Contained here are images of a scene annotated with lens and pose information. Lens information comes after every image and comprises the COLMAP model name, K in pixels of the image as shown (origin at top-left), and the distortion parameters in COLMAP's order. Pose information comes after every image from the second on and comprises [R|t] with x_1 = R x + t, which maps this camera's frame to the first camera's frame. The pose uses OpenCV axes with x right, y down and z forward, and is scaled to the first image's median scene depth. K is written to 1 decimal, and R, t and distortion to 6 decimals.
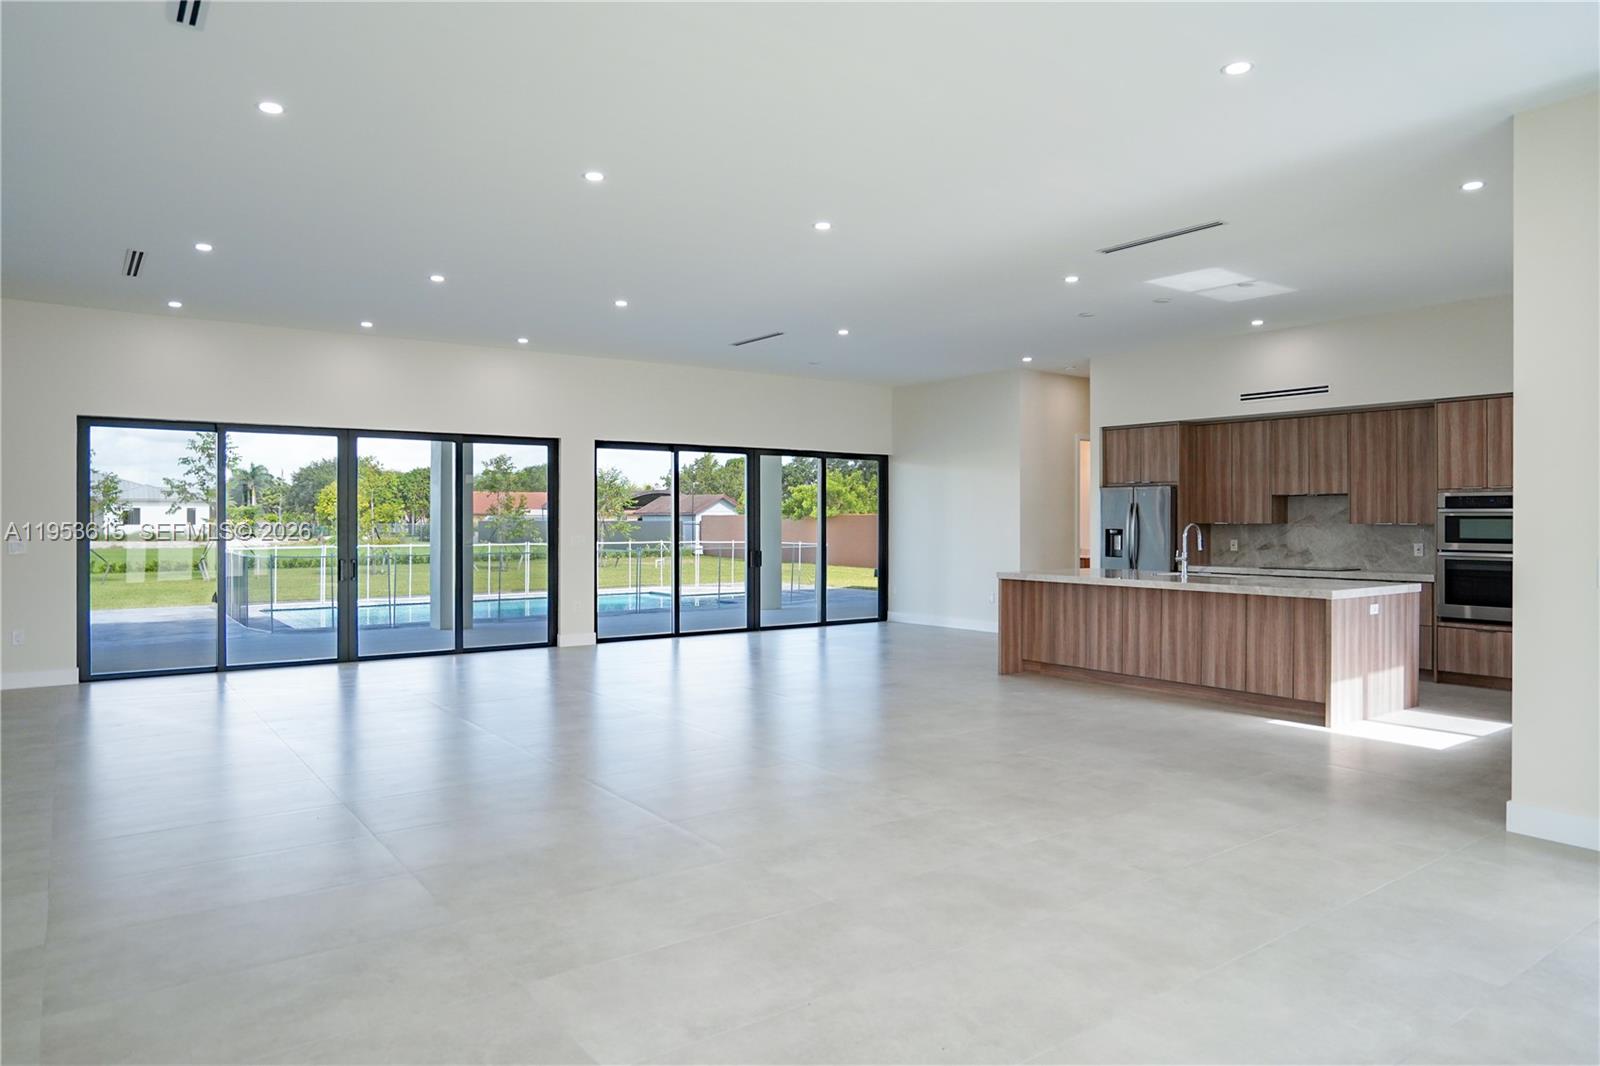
lens RADIAL K [[1007.4, 0, 817.7], [0, 1007.4, 503.7], [0, 0, 1]] dist [-0.052236, 0.042297]
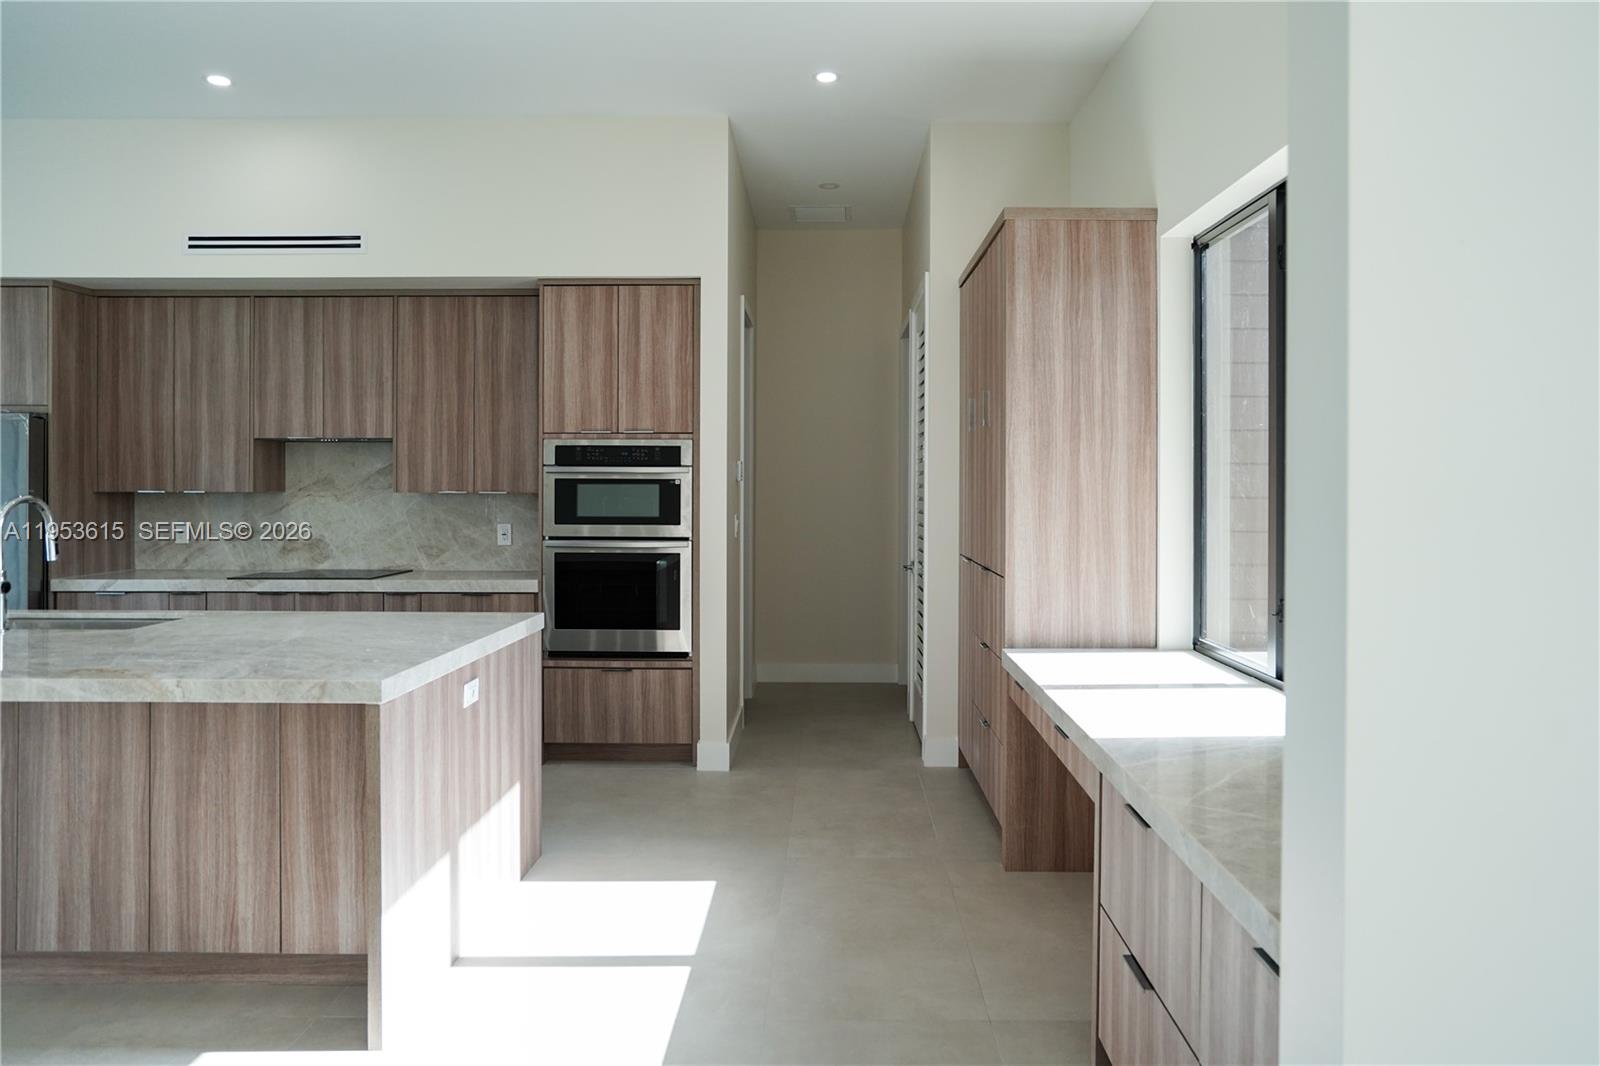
lens RADIAL K [[1007.4, 0, 817.7], [0, 1007.4, 503.7], [0, 0, 1]] dist [-0.052236, 0.042297]
pose [[0.611045, -0.015678, 0.791440, 0.236381], [-0.014347, 0.999420, 0.030875, 0.005900], [-0.791466, -0.030221, 0.610466, 0.473308]]
